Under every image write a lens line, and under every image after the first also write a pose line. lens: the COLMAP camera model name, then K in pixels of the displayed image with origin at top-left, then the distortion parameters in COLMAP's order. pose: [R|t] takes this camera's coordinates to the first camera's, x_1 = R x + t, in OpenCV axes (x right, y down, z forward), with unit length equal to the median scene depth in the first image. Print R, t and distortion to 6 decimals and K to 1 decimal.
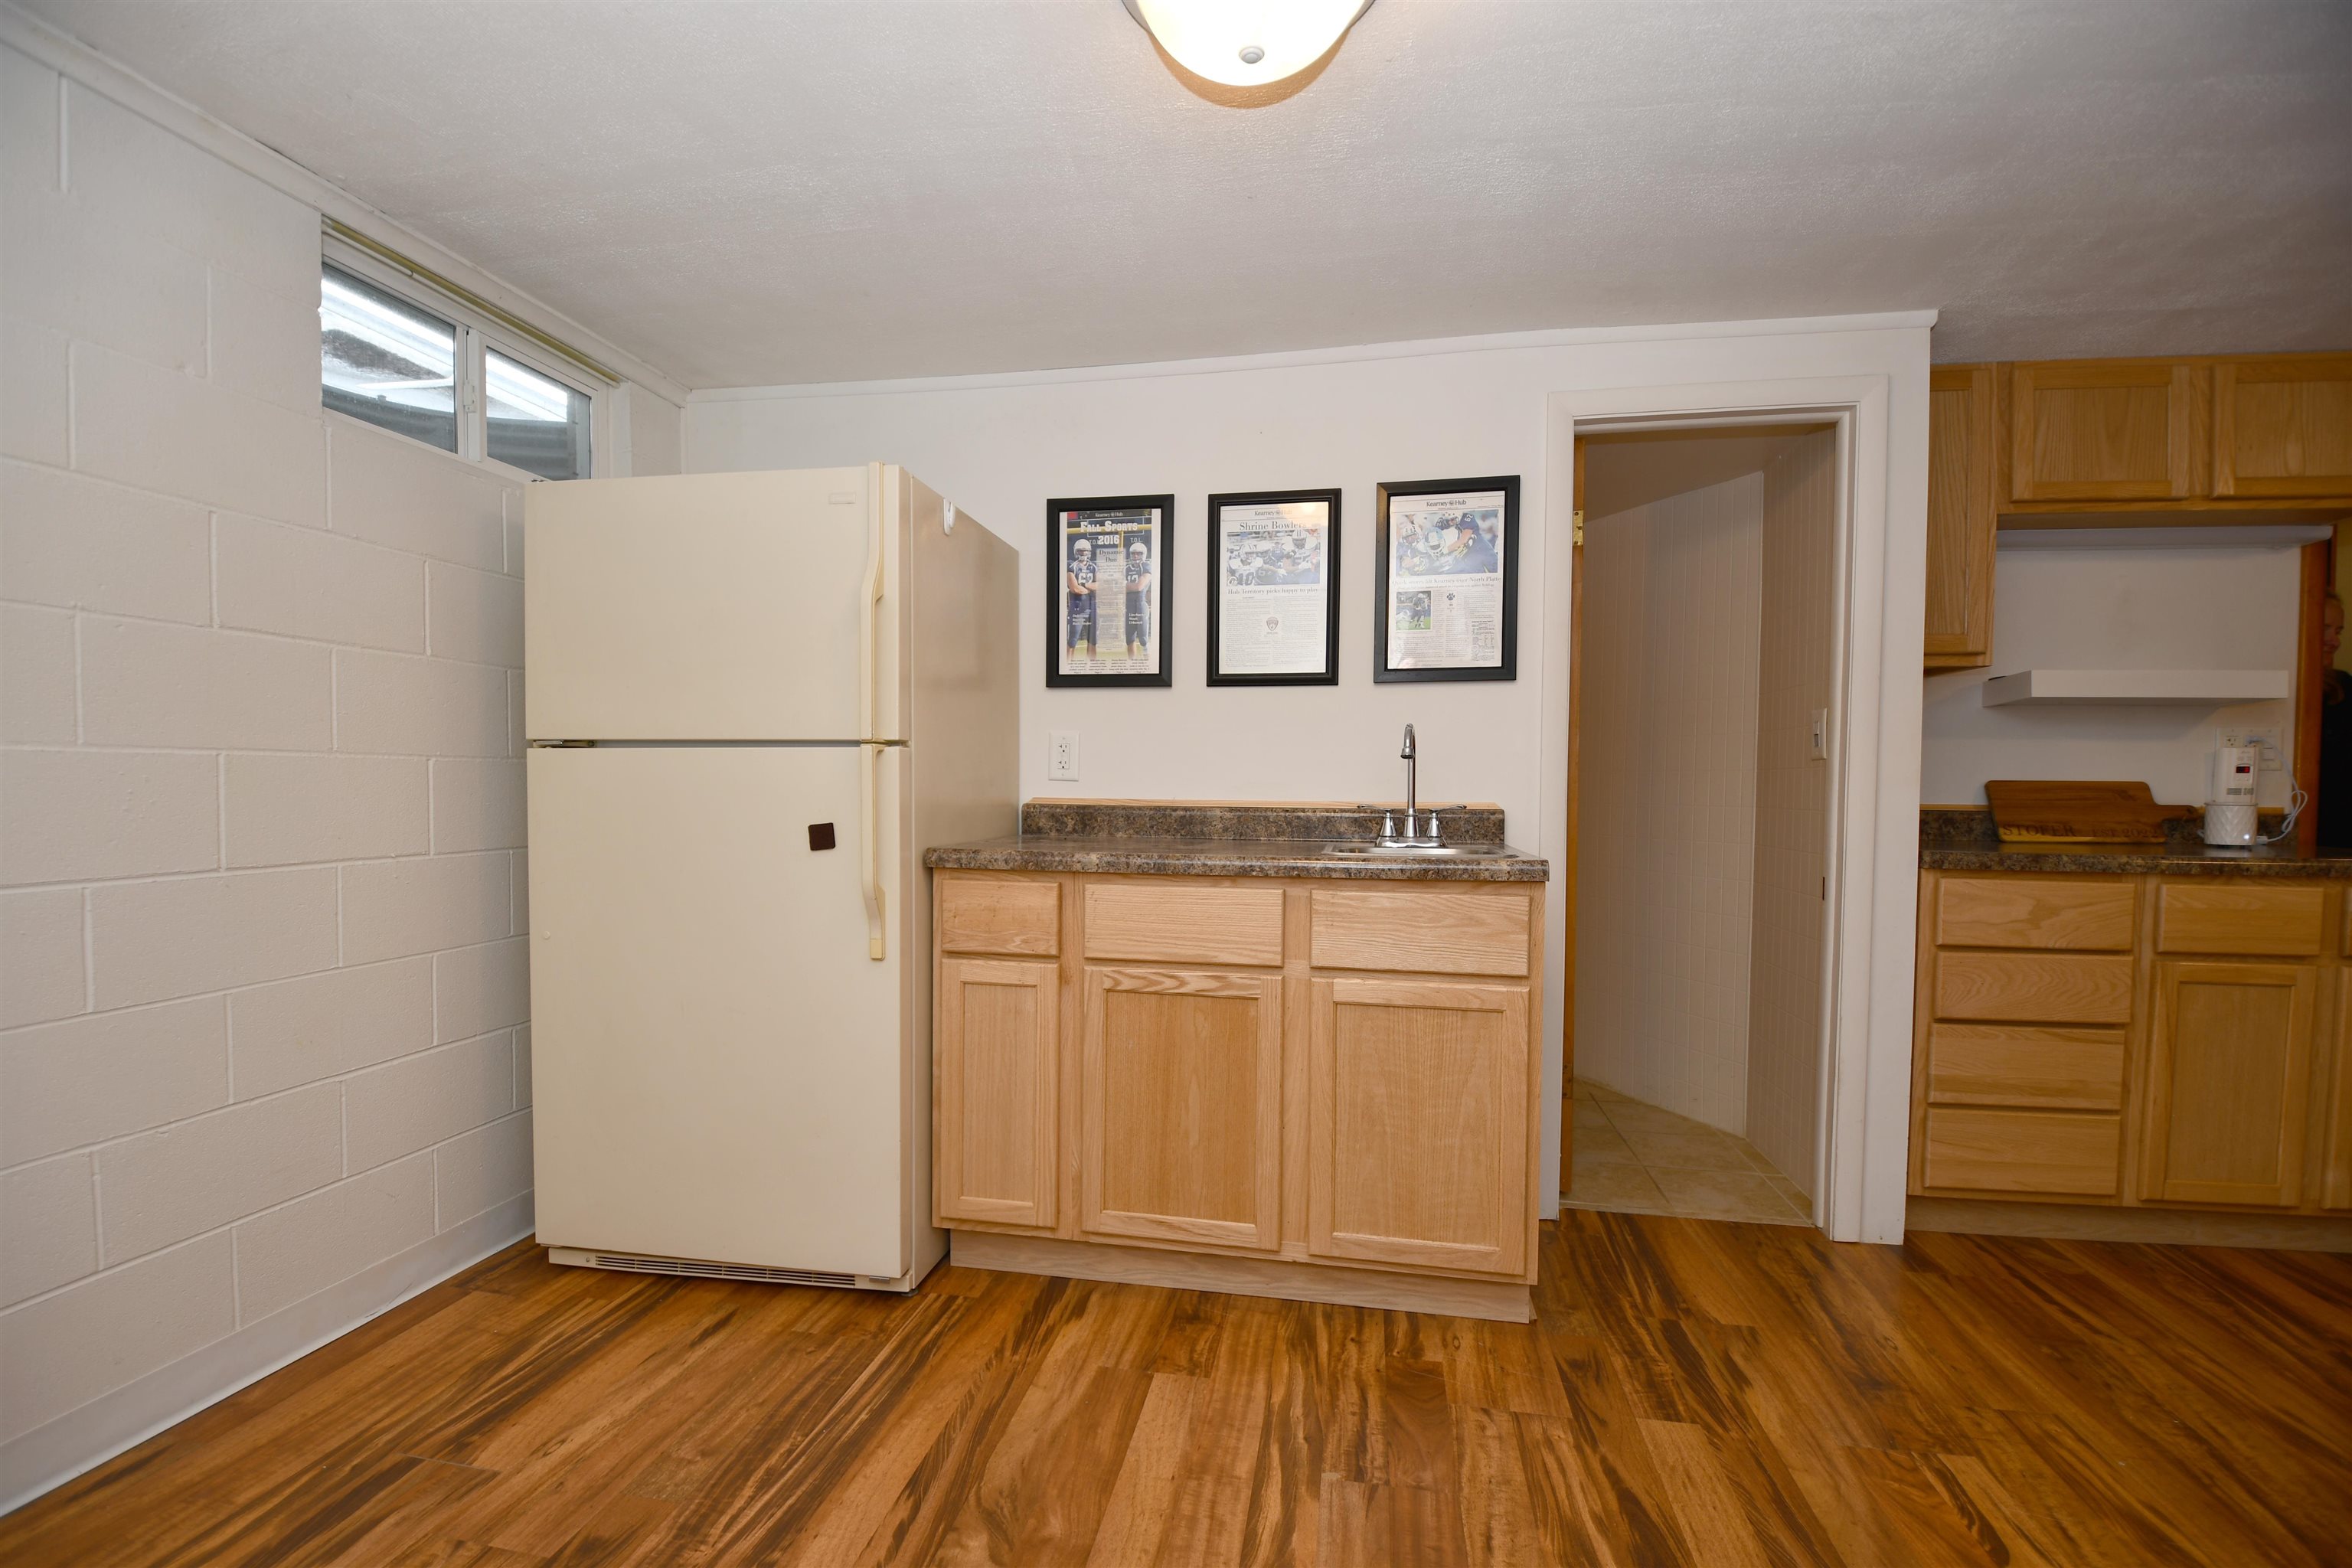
lens RADIAL K [[1028.0, 0, 1173.5], [0, 1028.0, 812.8], [0, 0, 1]] dist [0.022802, -0.031539]
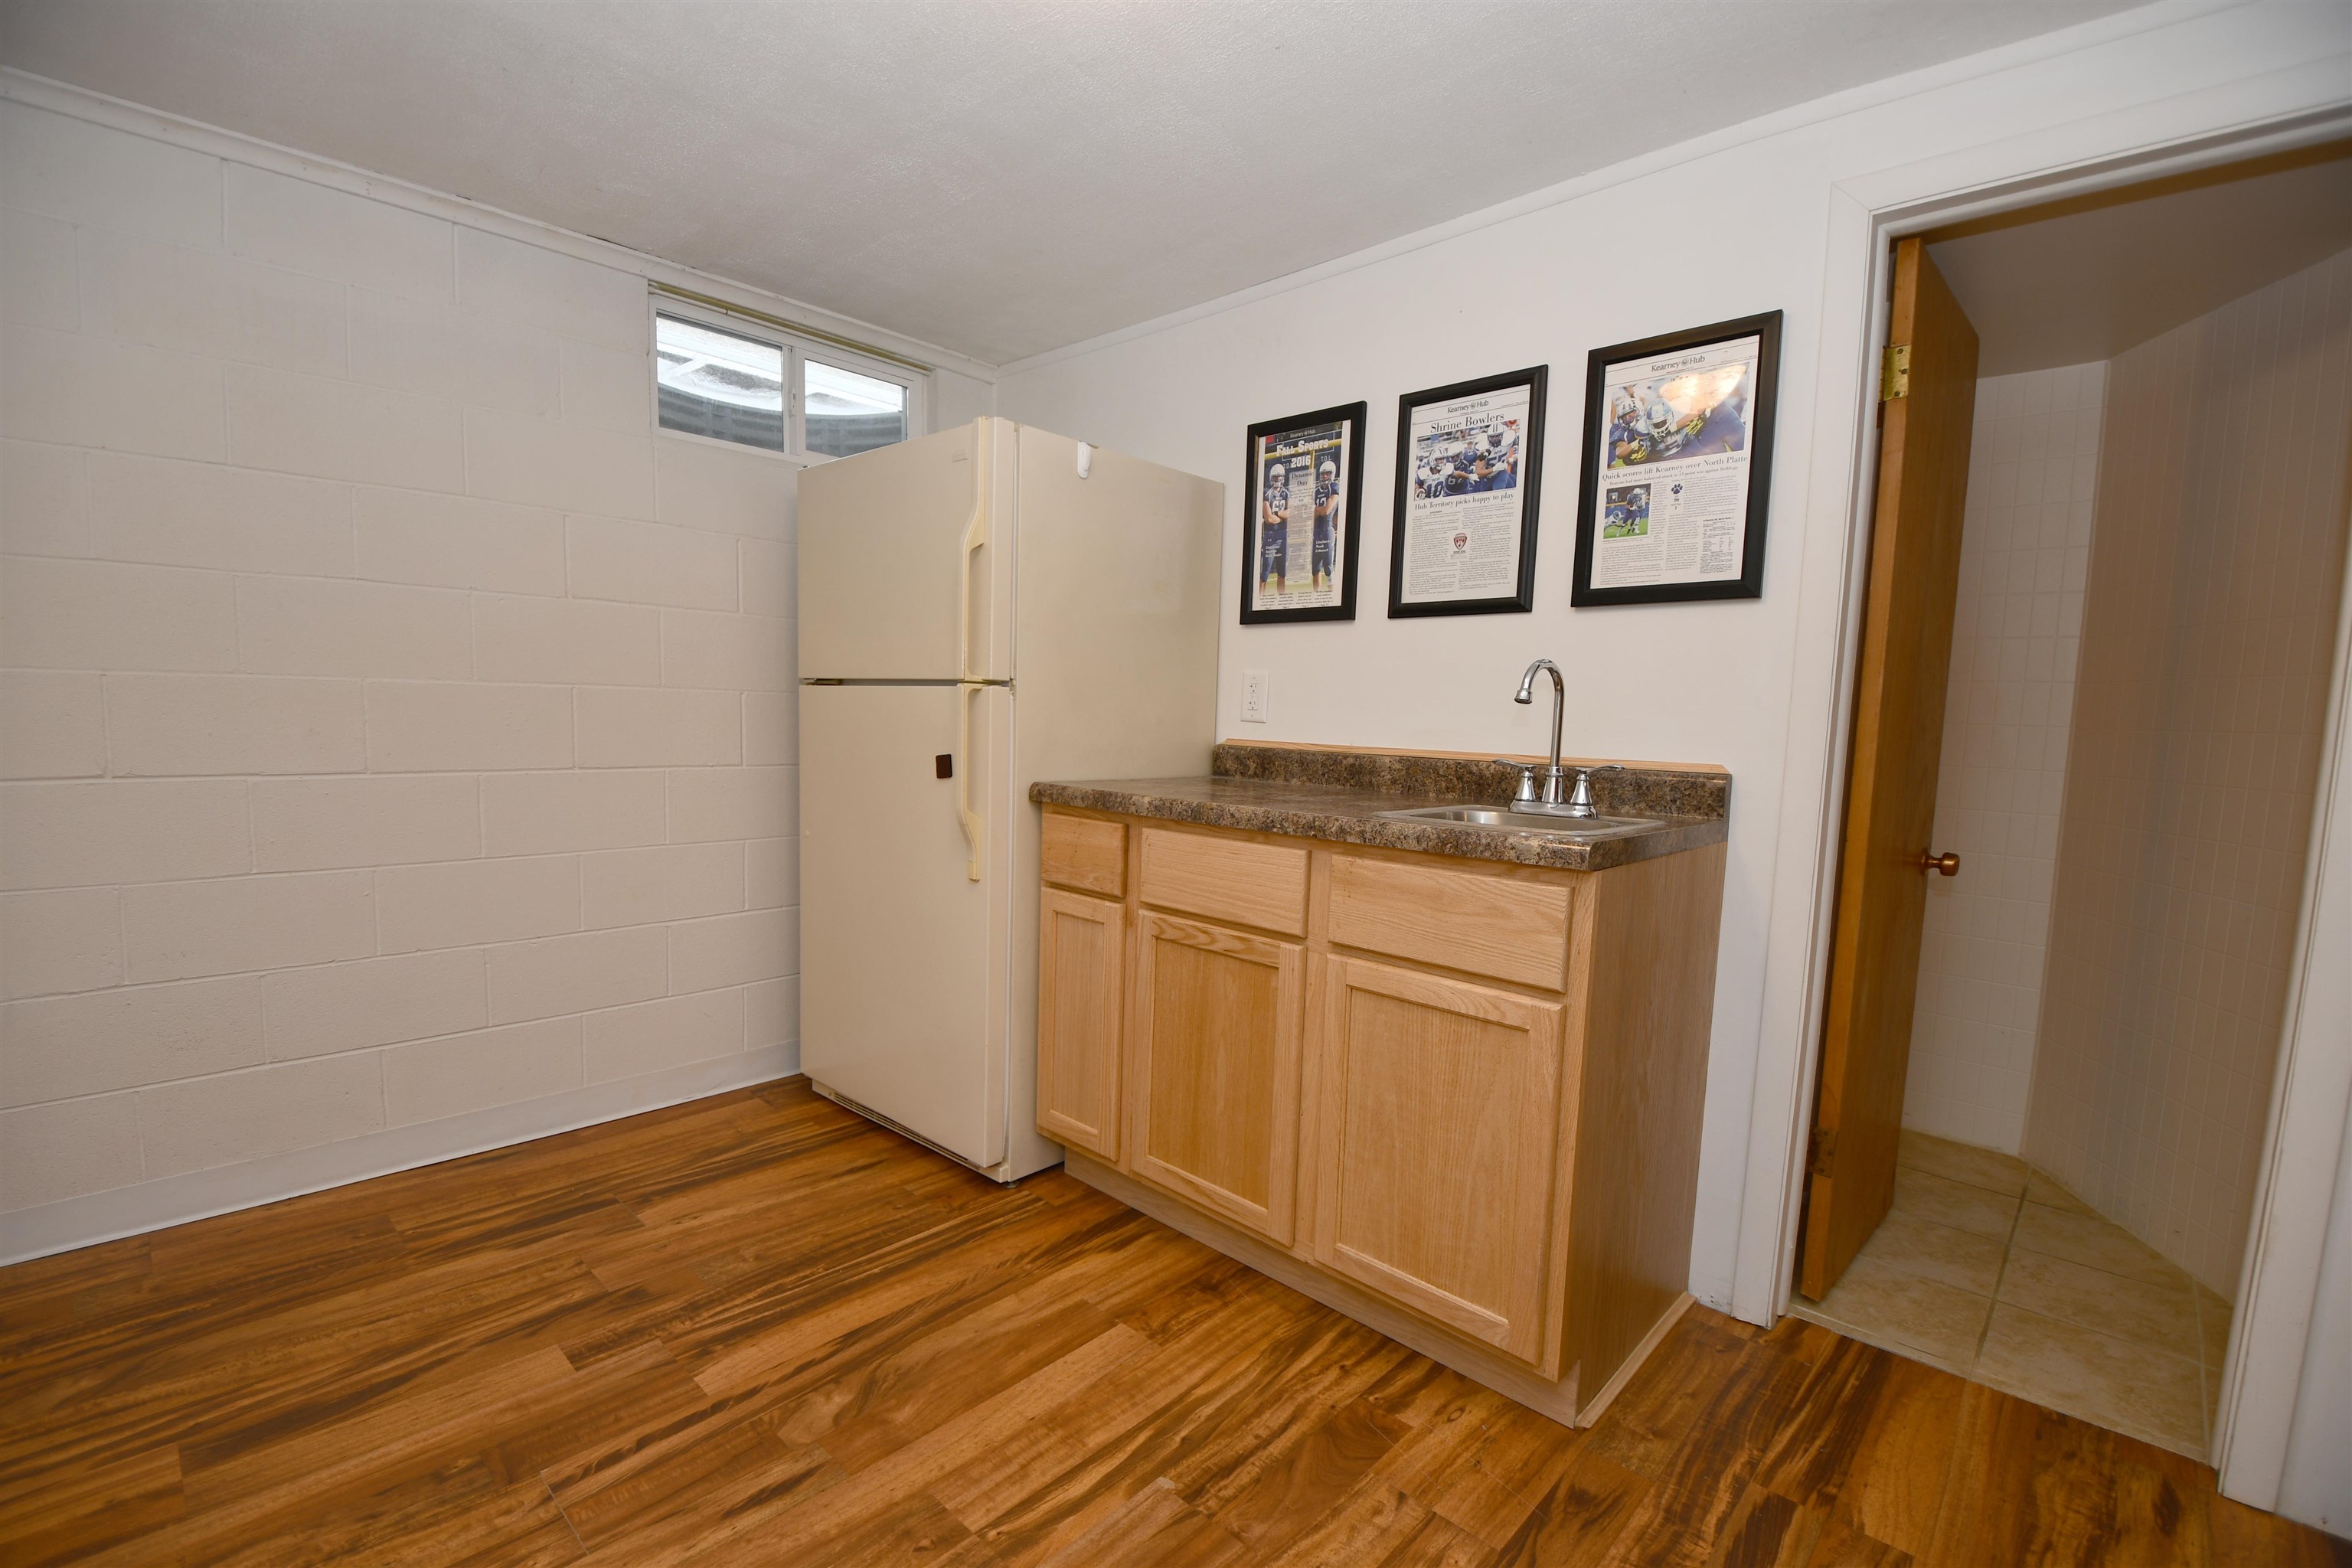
lens RADIAL K [[1028.0, 0, 1173.5], [0, 1028.0, 812.8], [0, 0, 1]] dist [0.022802, -0.031539]
pose [[0.841426, 0.070851, -0.535708, 0.470004], [-0.038552, 0.996712, 0.071269, -0.016075], [0.538996, -0.039315, 0.841390, 0.192978]]
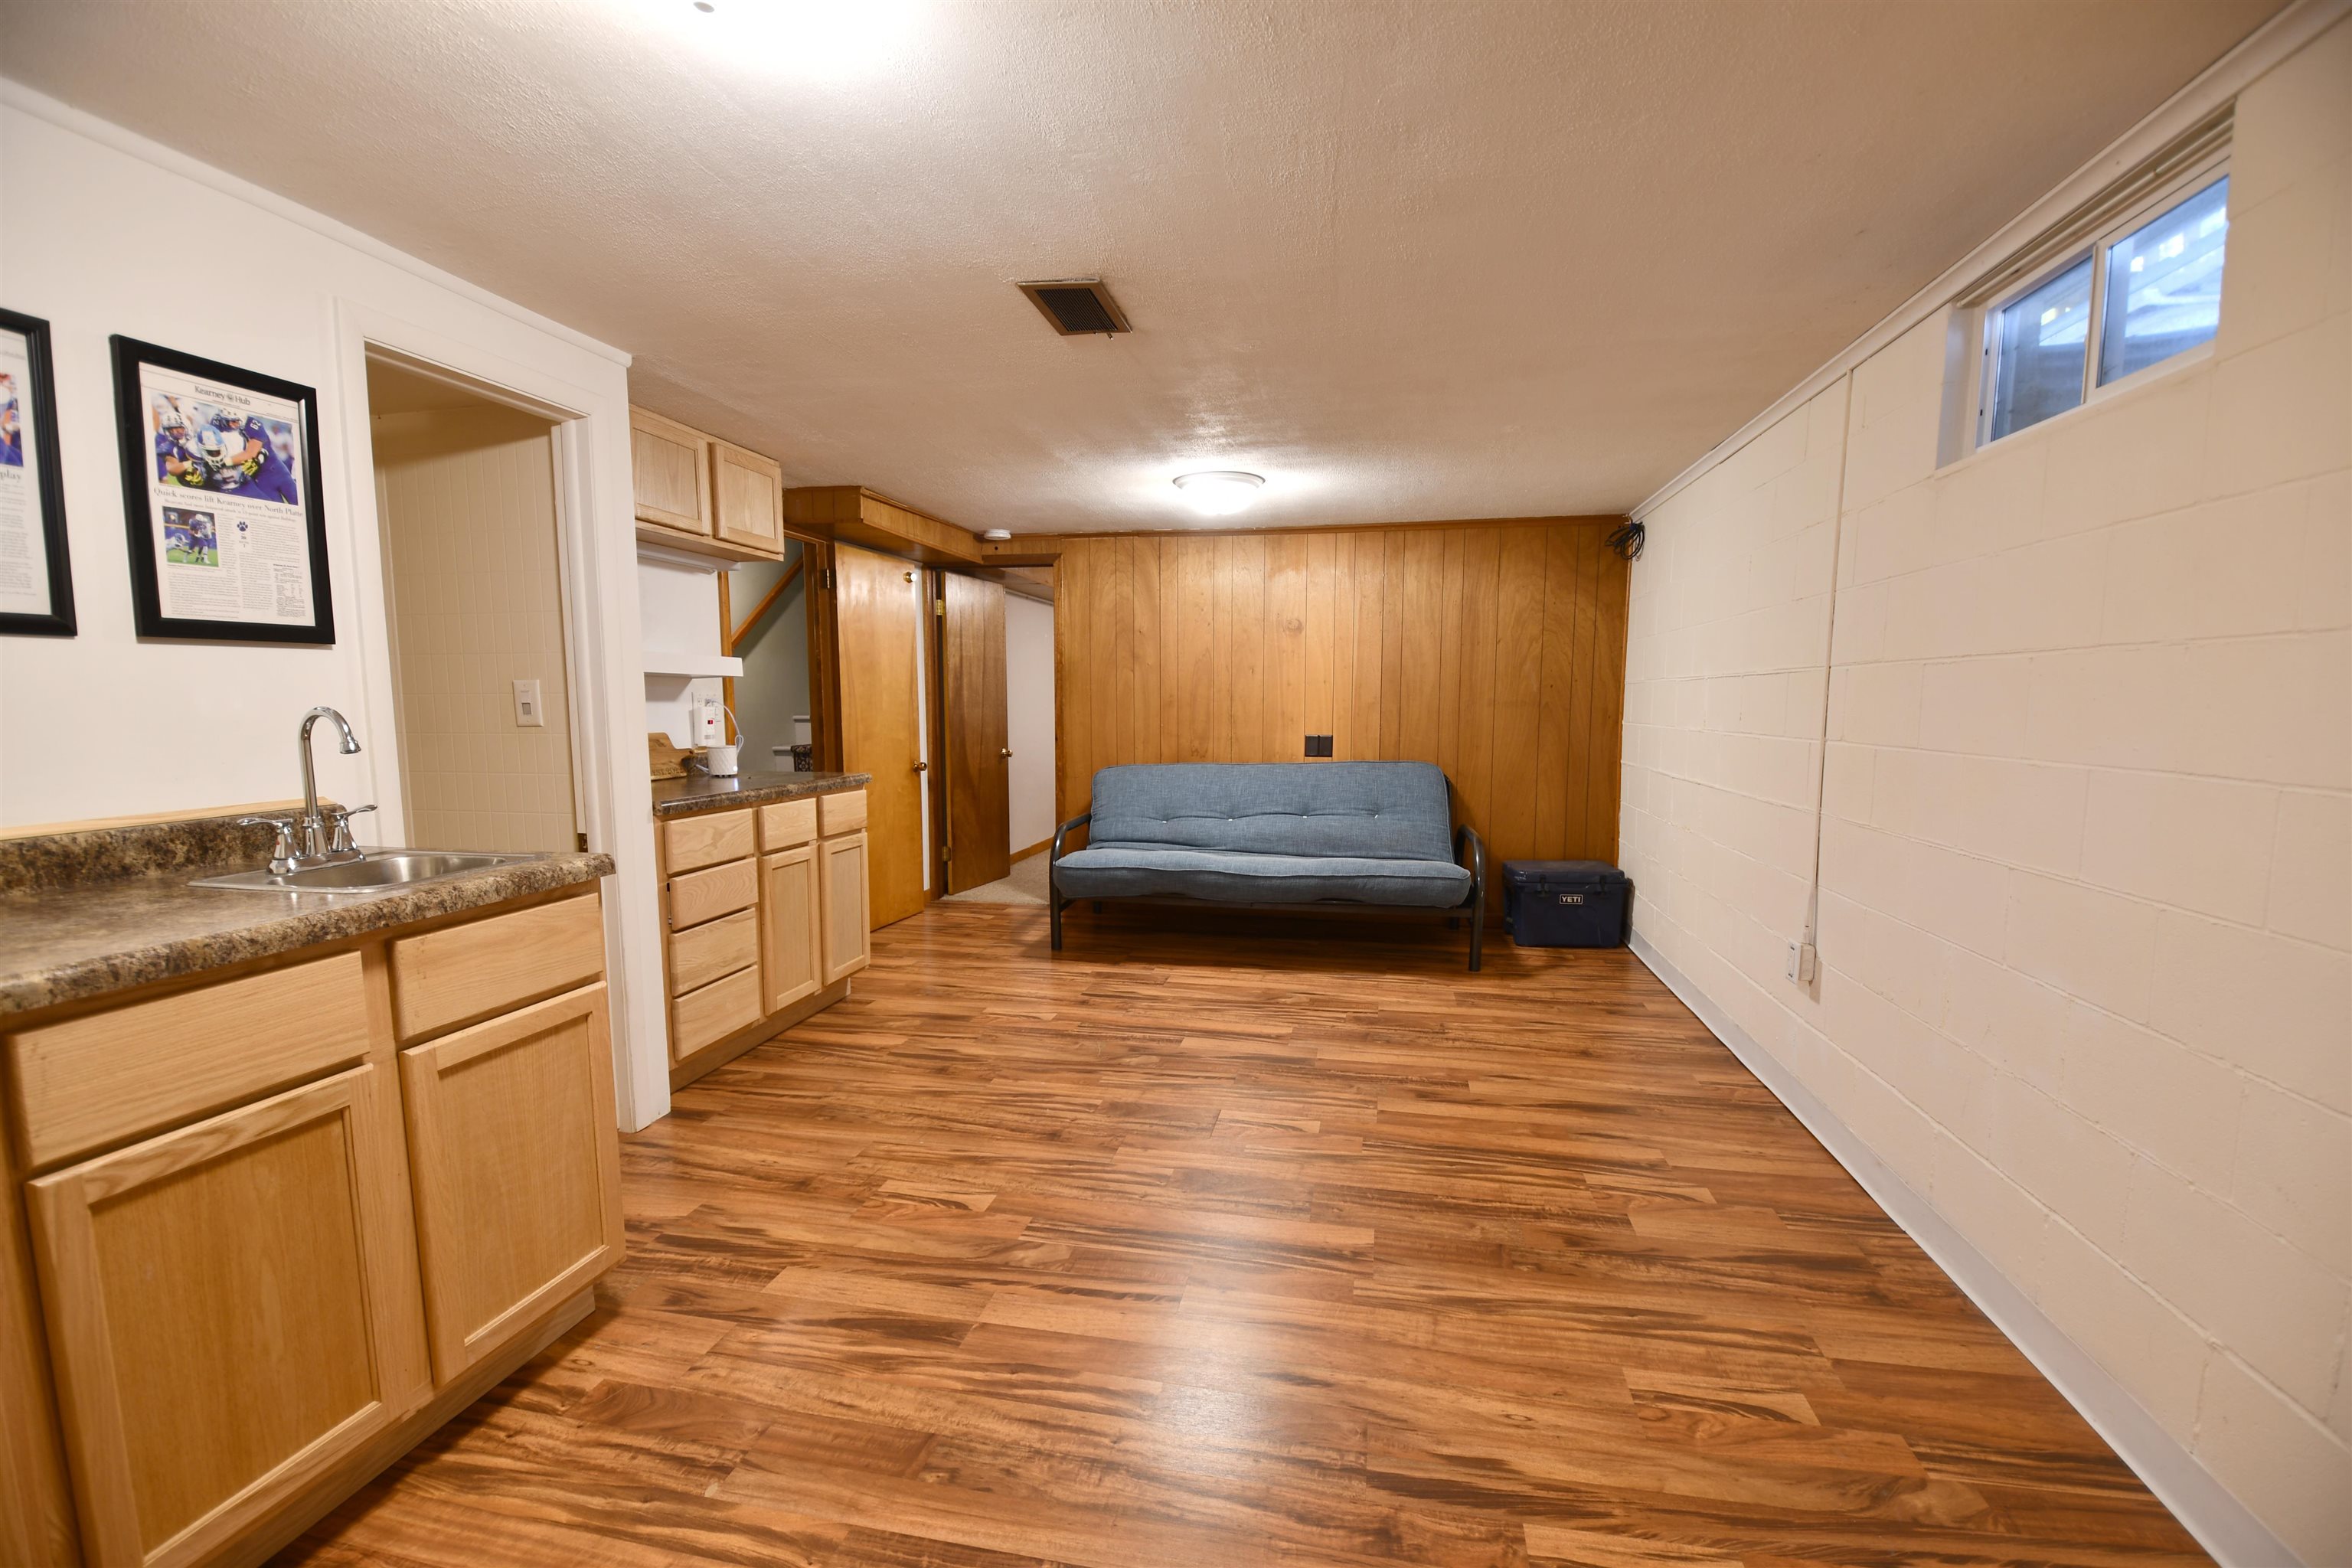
lens RADIAL K [[1028.0, 0, 1173.5], [0, 1028.0, 812.8], [0, 0, 1]] dist [0.022802, -0.031539]
pose [[0.019888, -0.115998, 0.993050, -0.582845], [0.027656, 0.992931, 0.115430, -0.088273], [-0.999420, 0.025168, 0.022955, 0.394145]]
